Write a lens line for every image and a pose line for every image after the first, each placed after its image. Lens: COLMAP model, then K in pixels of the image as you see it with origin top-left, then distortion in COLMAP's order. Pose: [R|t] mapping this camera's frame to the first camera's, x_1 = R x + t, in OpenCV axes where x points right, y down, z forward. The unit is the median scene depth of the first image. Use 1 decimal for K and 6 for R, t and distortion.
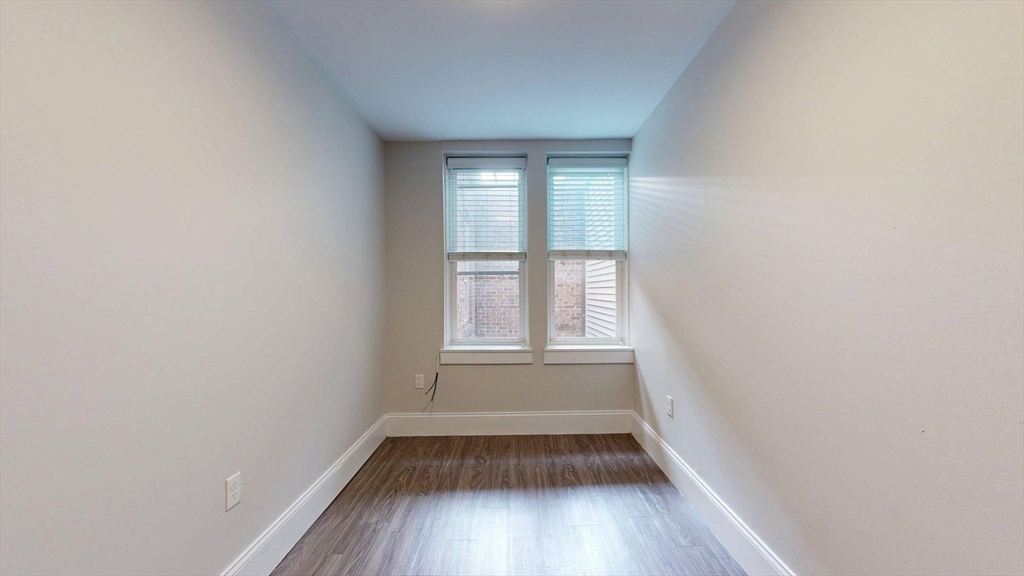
lens RADIAL K [[376.1, 0, 510.8], [0, 376.1, 289.5], [0, 0, 1]] dist [0.001610, -0.000136]
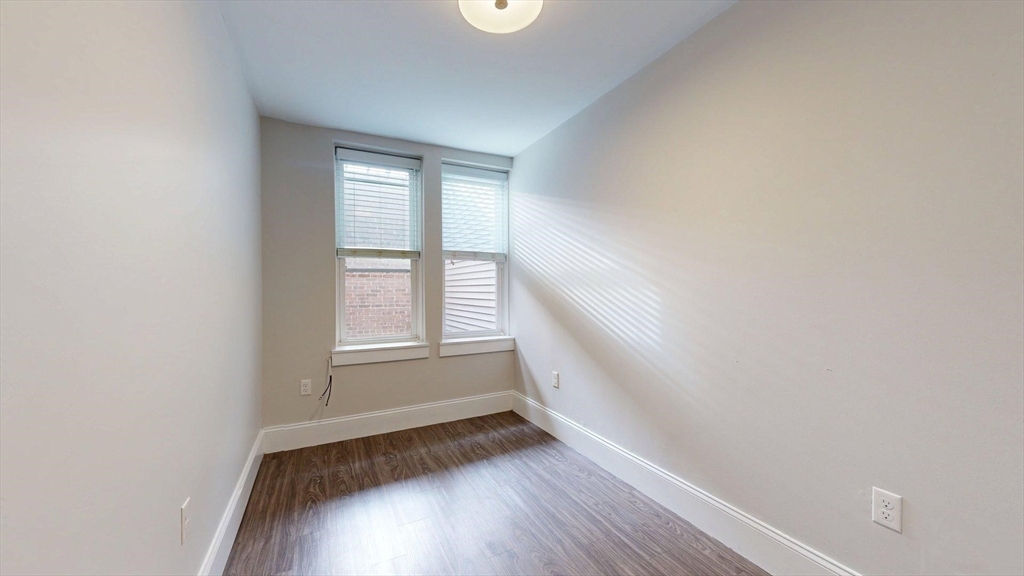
lens RADIAL K [[376.1, 0, 510.8], [0, 376.1, 289.5], [0, 0, 1]] dist [0.001610, -0.000136]
pose [[0.893634, -0.002047, 0.448793, -0.228585], [0.000795, 0.999995, 0.002980, 0.004294], [-0.448797, -0.002306, 0.893631, -0.045328]]
